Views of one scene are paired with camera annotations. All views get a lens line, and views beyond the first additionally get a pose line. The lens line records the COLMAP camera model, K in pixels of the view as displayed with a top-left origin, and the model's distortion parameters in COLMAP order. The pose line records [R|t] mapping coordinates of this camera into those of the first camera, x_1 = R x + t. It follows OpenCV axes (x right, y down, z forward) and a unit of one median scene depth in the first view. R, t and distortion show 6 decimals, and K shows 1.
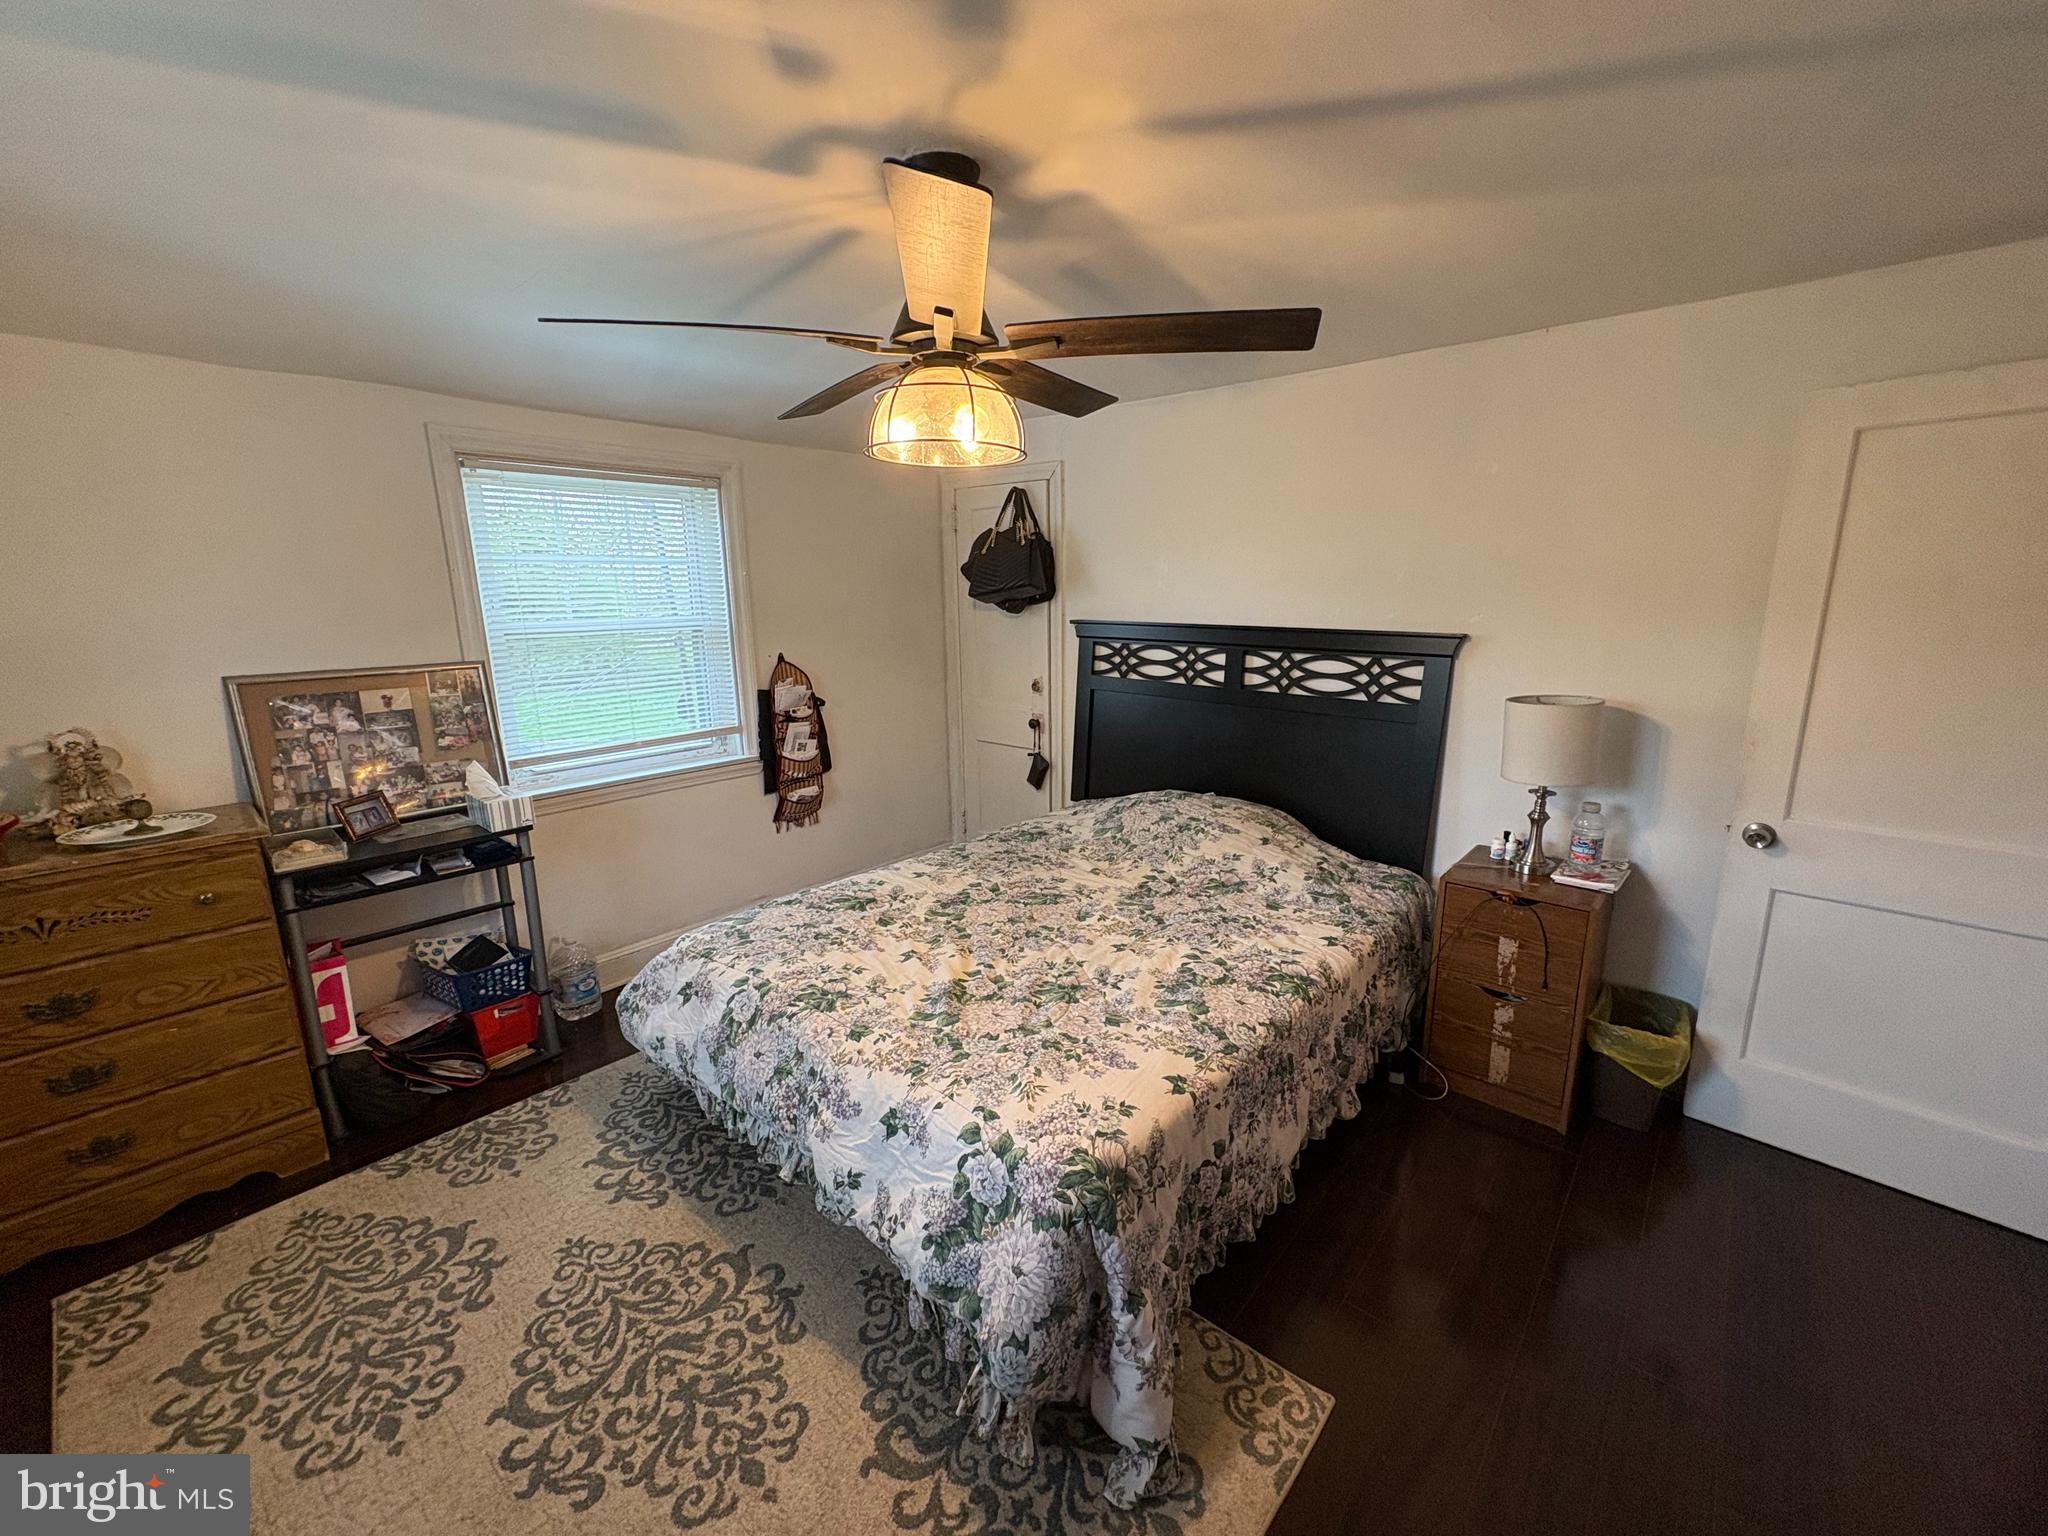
lens RADIAL K [[810.5, 0, 1021.7], [0, 810.5, 764.0], [0, 0, 1]] dist [-0.000431, 0.000091]
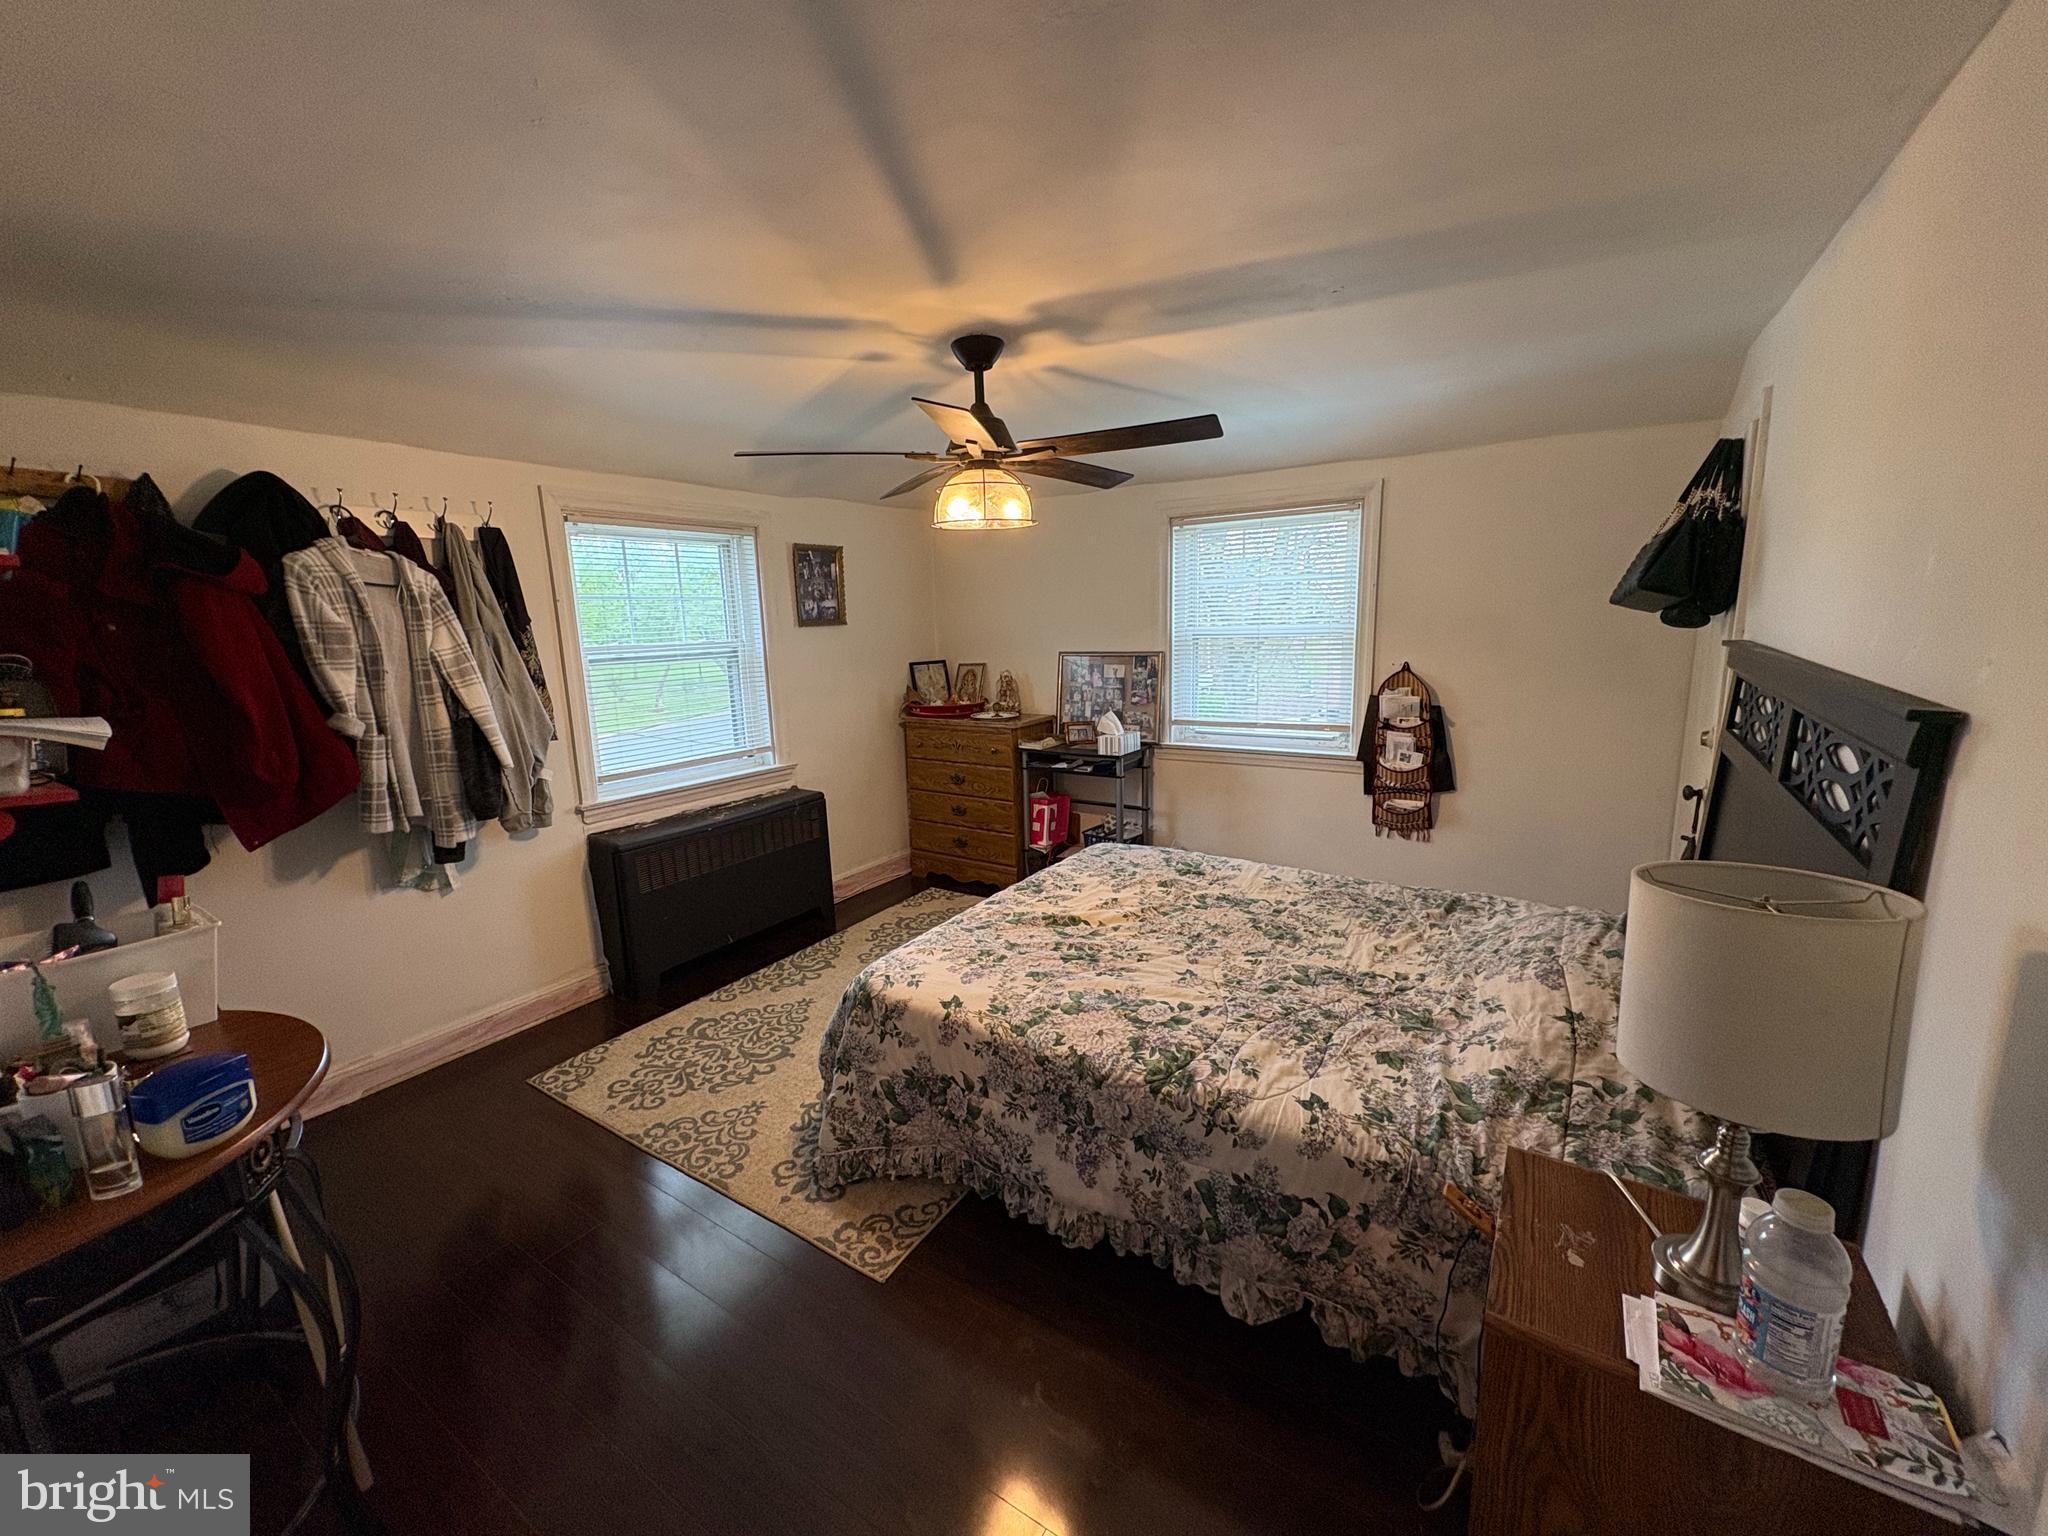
lens RADIAL K [[810.5, 0, 1022.8], [0, 810.5, 762.8], [0, 0, 1]] dist [-0.000431, 0.000091]
pose [[0.151769, 0.184281, -0.971085, 0.881689], [-0.178189, 0.971470, 0.156505, -0.122885], [0.972222, 0.149285, 0.180276, 0.525683]]
